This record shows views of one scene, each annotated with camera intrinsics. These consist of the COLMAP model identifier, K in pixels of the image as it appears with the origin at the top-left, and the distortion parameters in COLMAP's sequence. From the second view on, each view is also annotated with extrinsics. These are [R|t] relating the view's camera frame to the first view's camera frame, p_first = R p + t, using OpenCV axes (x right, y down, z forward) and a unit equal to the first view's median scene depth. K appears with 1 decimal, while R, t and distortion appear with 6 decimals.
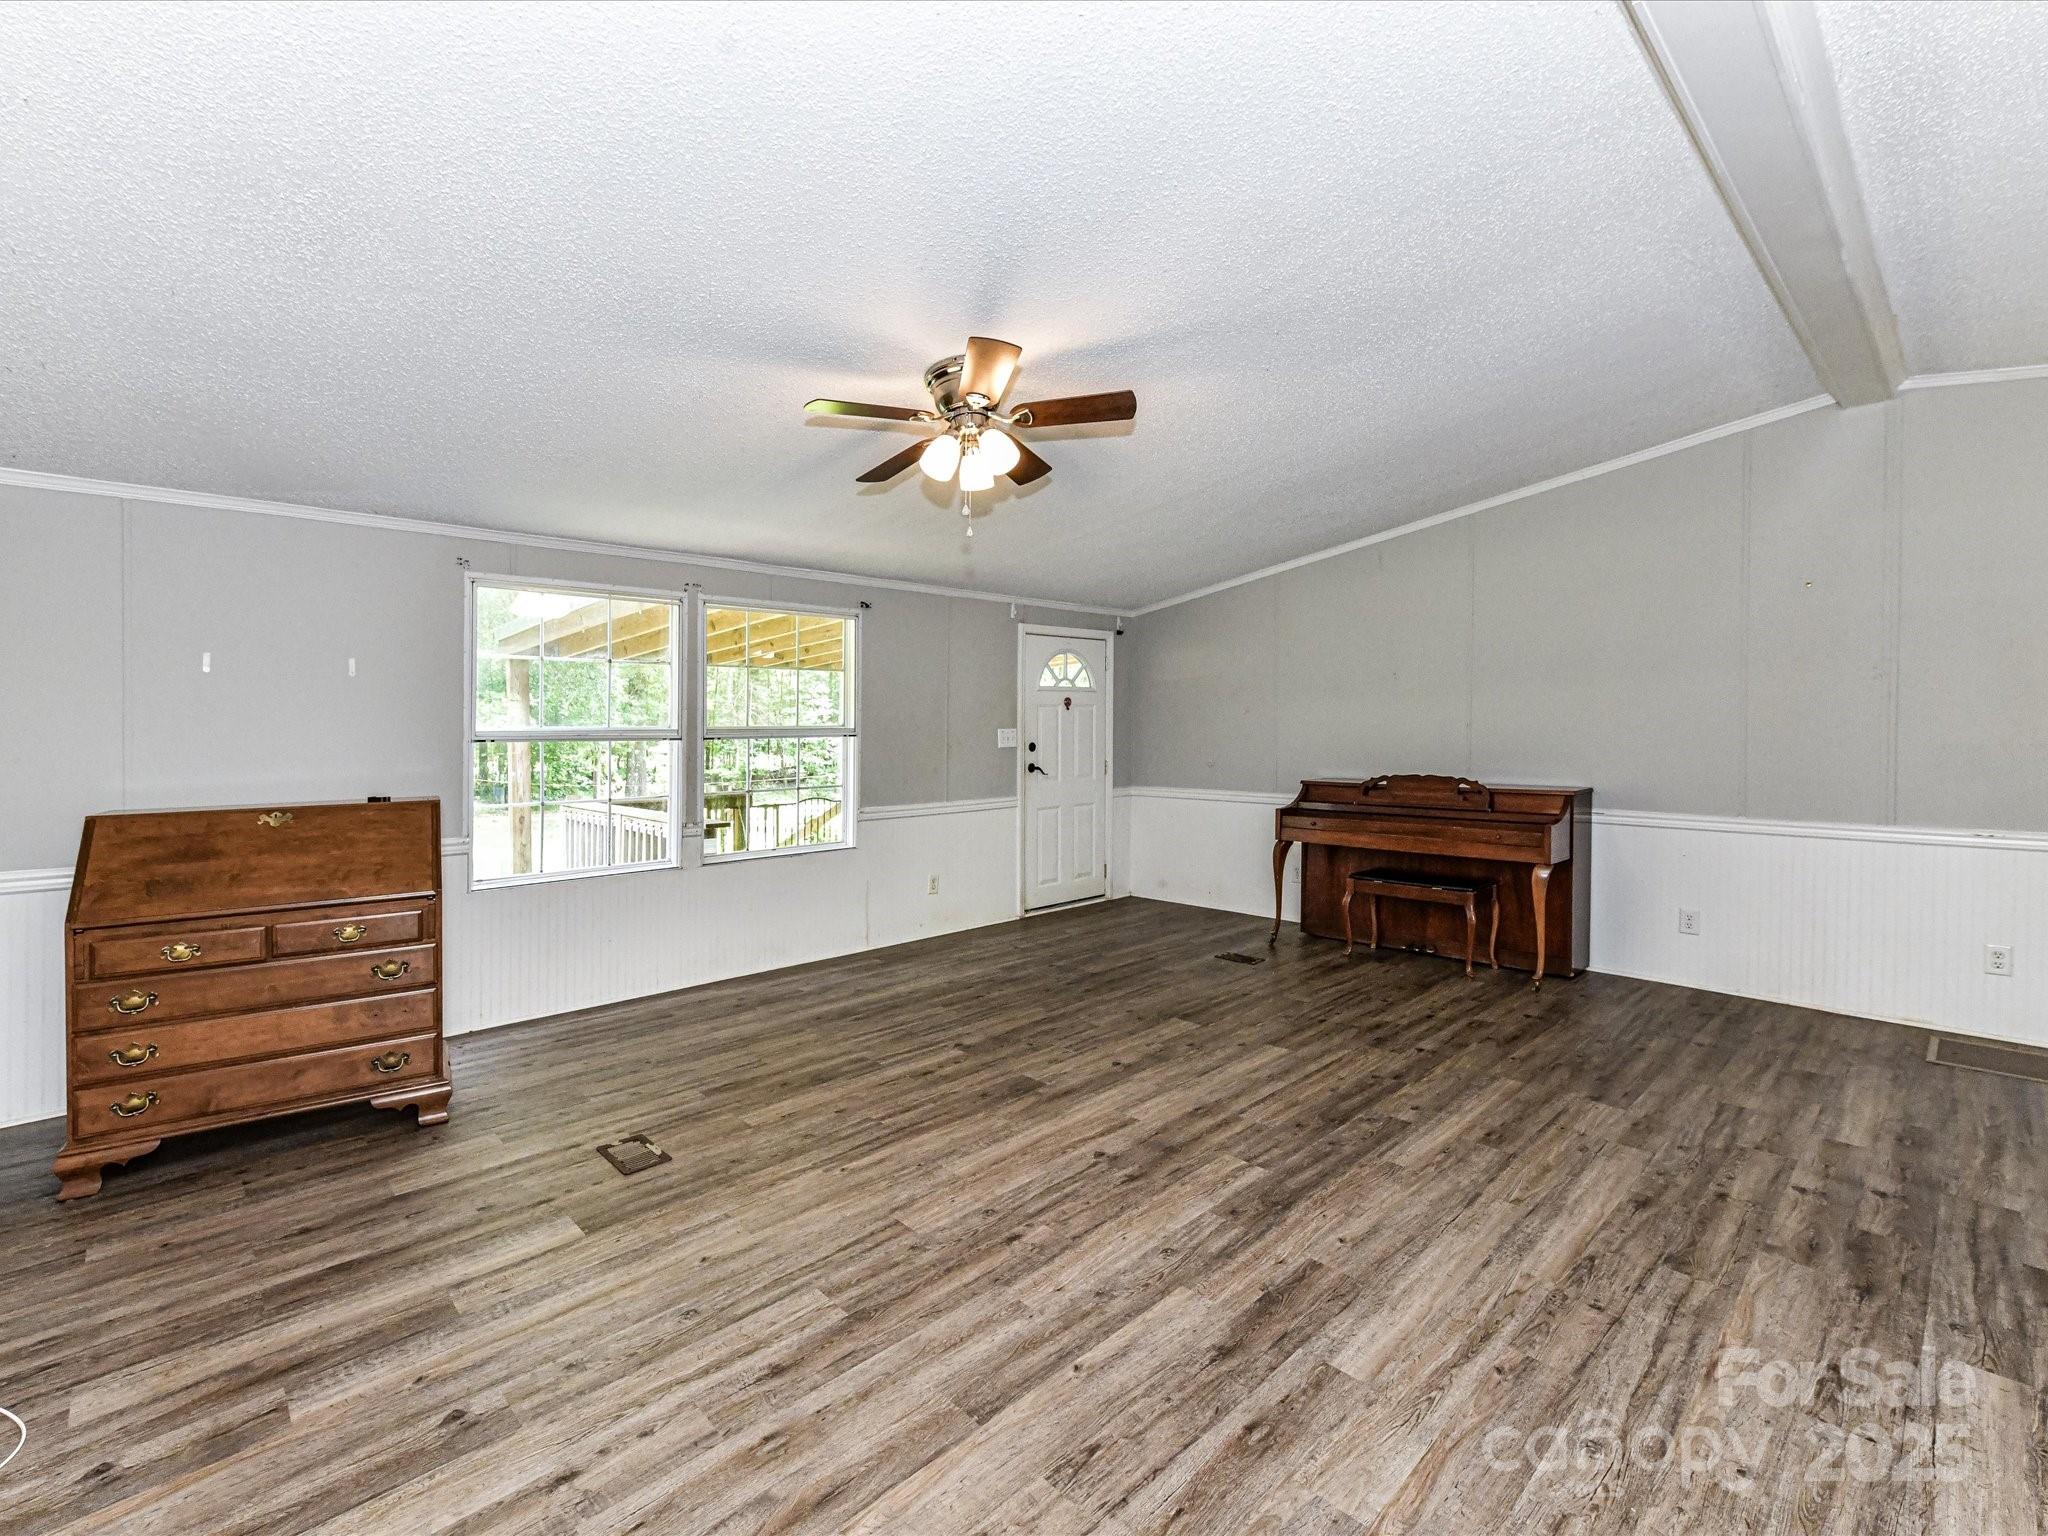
lens RADIAL K [[928.4, 0, 1013.1], [0, 928.4, 752.4], [0, 0, 1]] dist [0.003259, 0.000394]
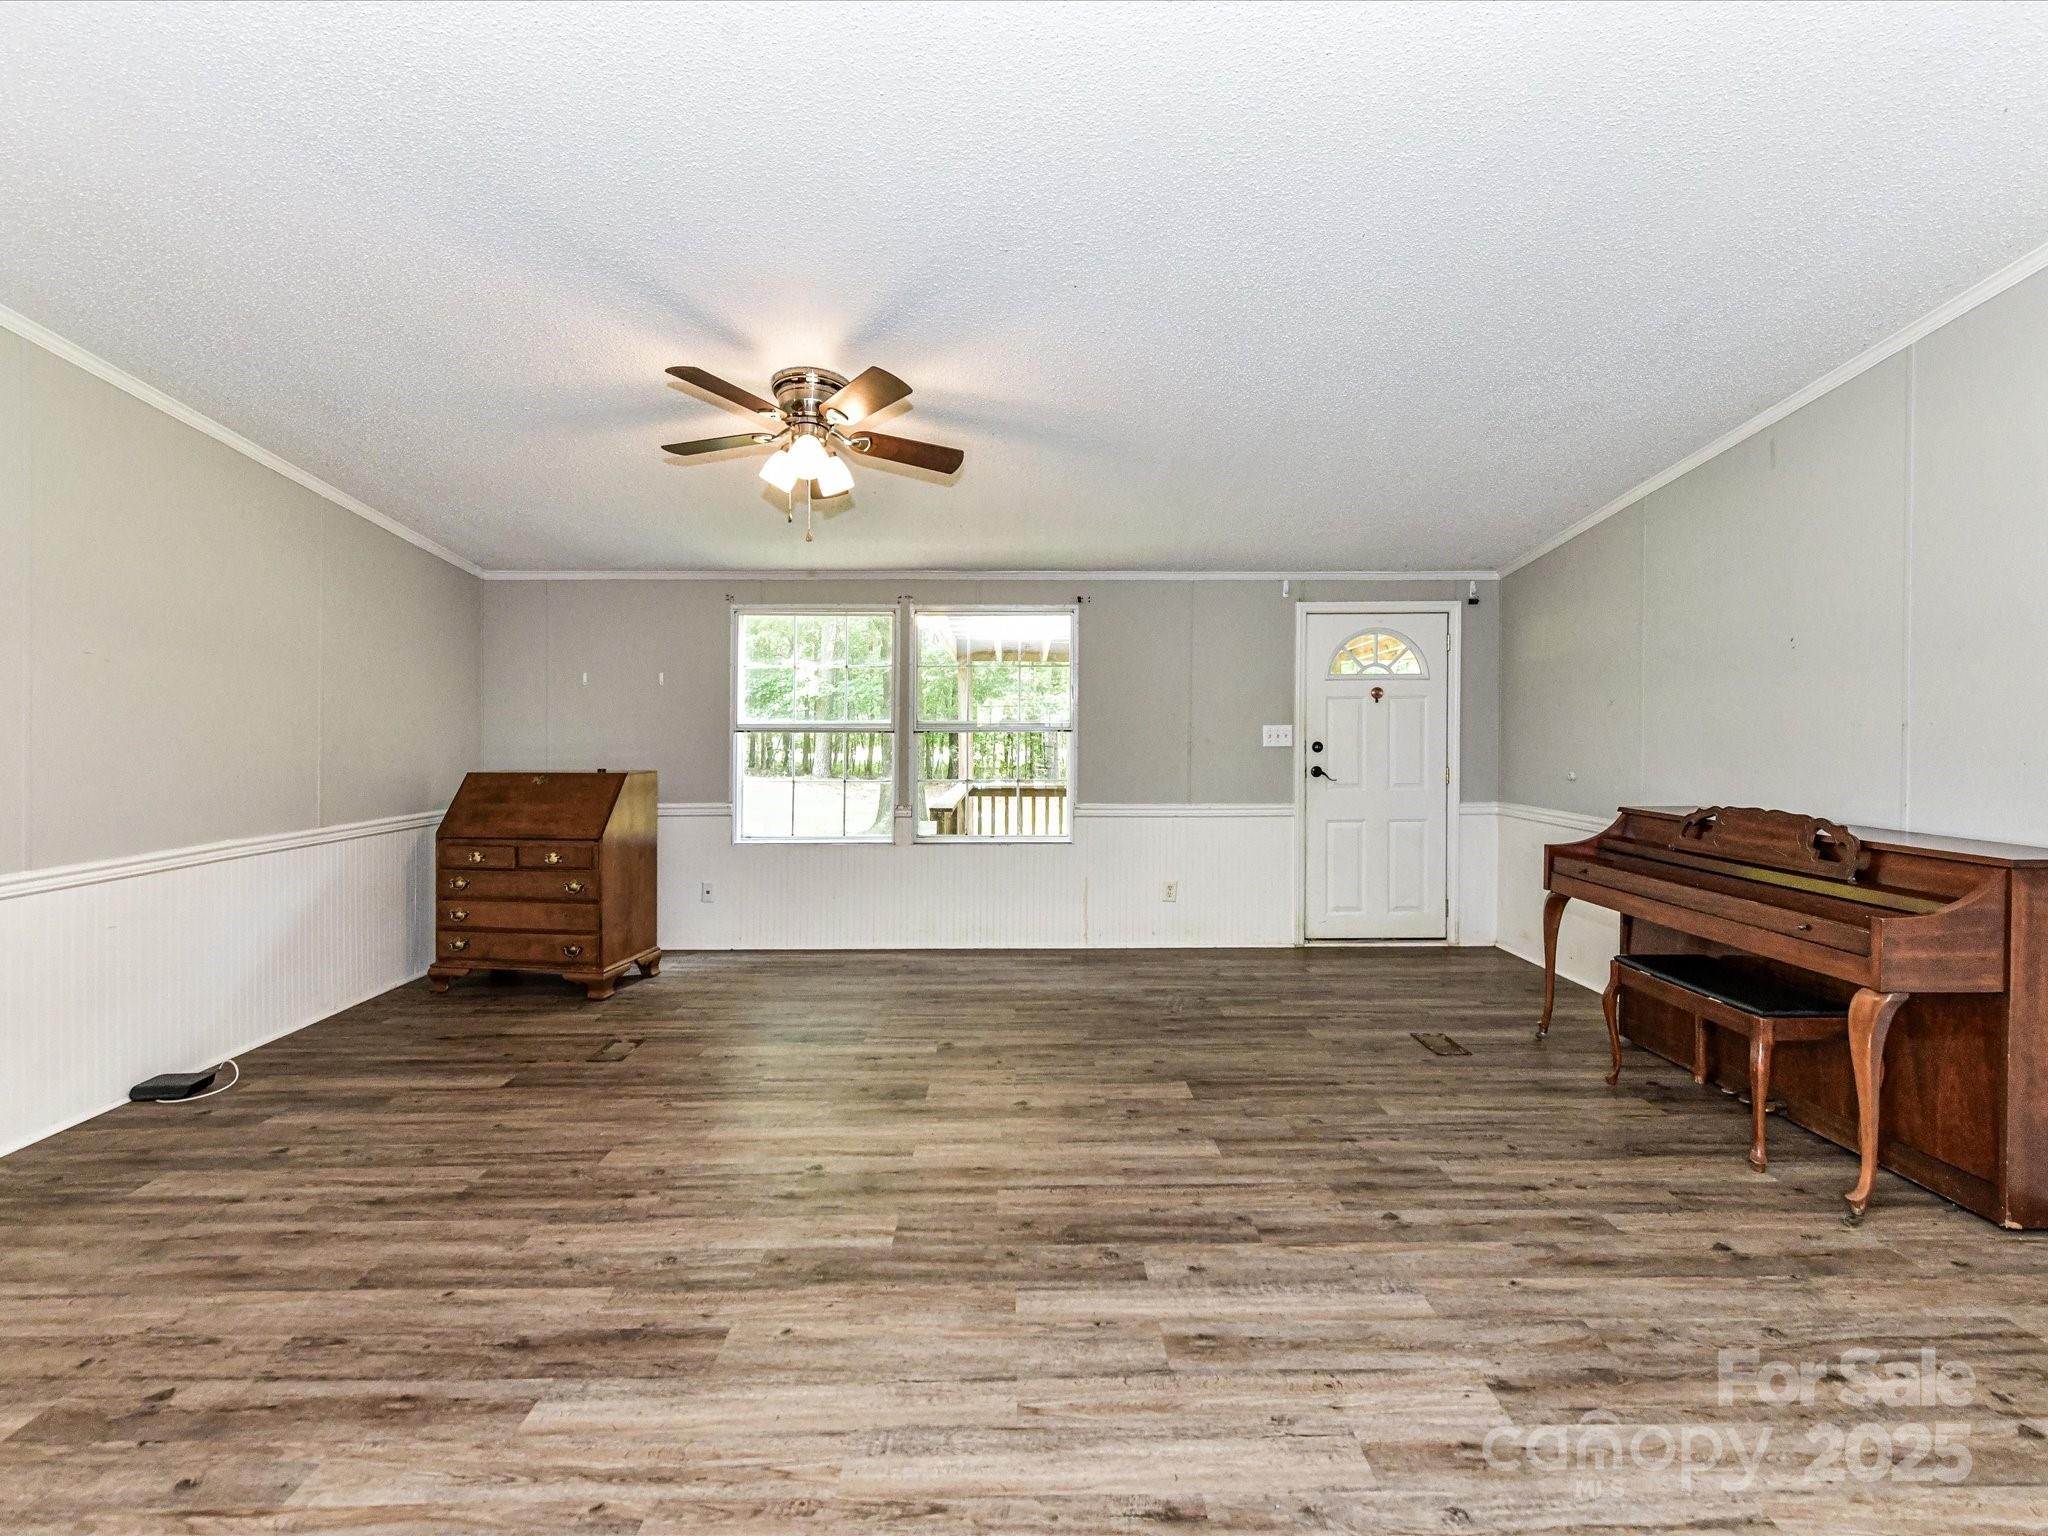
lens RADIAL K [[928.4, 0, 994.9], [0, 928.4, 740.6], [0, 0, 1]] dist [0.003259, 0.000394]
pose [[0.731077, 0.020166, -0.681997, 0.696013], [-0.022656, 0.999729, 0.005275, -0.017235], [0.681918, 0.011595, 0.731336, 0.326641]]
